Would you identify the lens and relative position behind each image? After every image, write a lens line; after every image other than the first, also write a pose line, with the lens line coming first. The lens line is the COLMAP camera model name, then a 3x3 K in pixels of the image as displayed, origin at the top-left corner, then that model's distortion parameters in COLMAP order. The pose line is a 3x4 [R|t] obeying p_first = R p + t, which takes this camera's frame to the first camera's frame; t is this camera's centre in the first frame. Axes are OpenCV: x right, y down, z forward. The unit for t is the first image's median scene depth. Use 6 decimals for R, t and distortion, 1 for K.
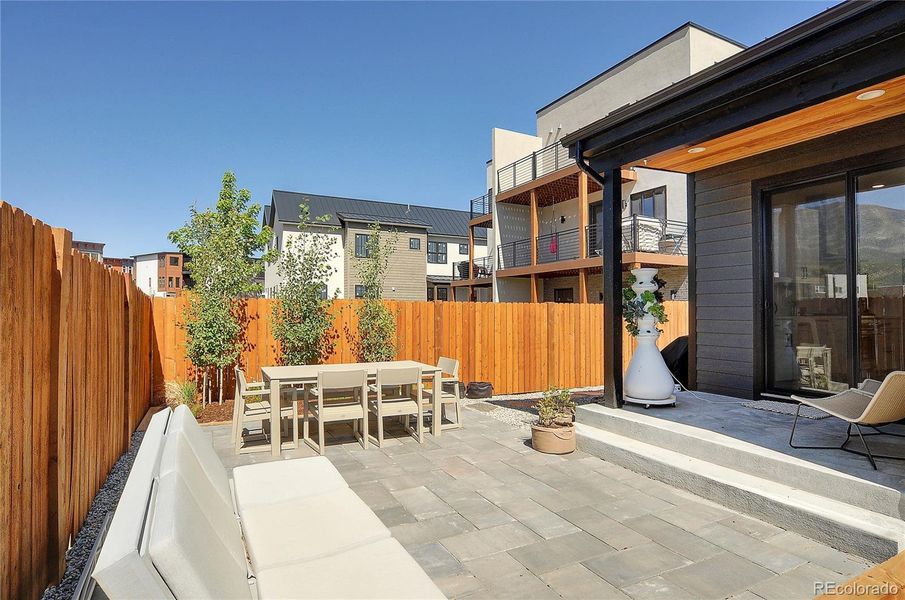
lens RADIAL K [[477.7, 0, 452.5], [0, 477.7, 300.0], [0, 0, 1]] dist [-0.043821, -0.000085]
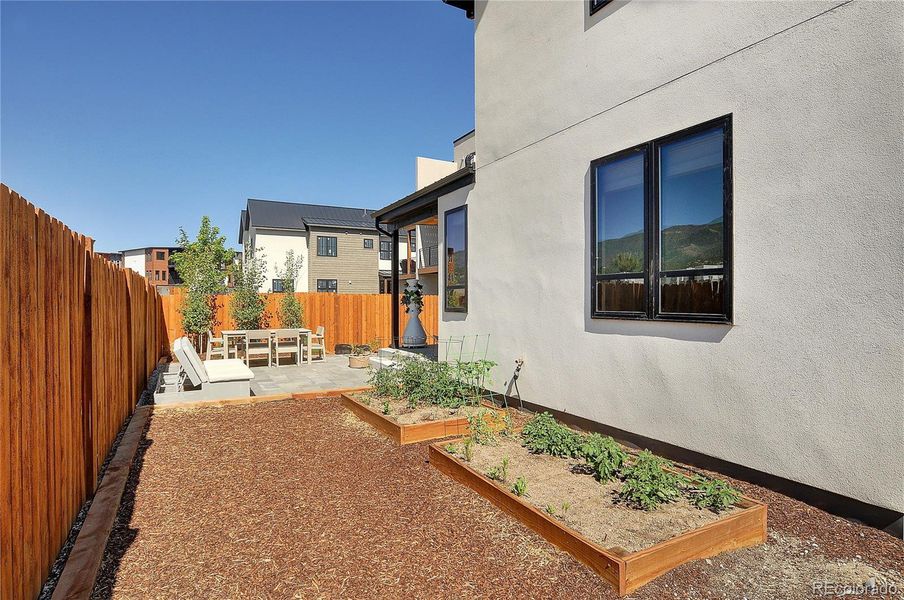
lens RADIAL K [[478.7, 0, 451.6], [0, 478.7, 285.2], [0, 0, 1]] dist [-0.046554, -0.000268]
pose [[0.999654, -0.010155, 0.024256, 0.137424], [0.010305, 0.999928, -0.006080, -0.007434], [-0.024192, 0.006328, 0.999687, -0.267820]]
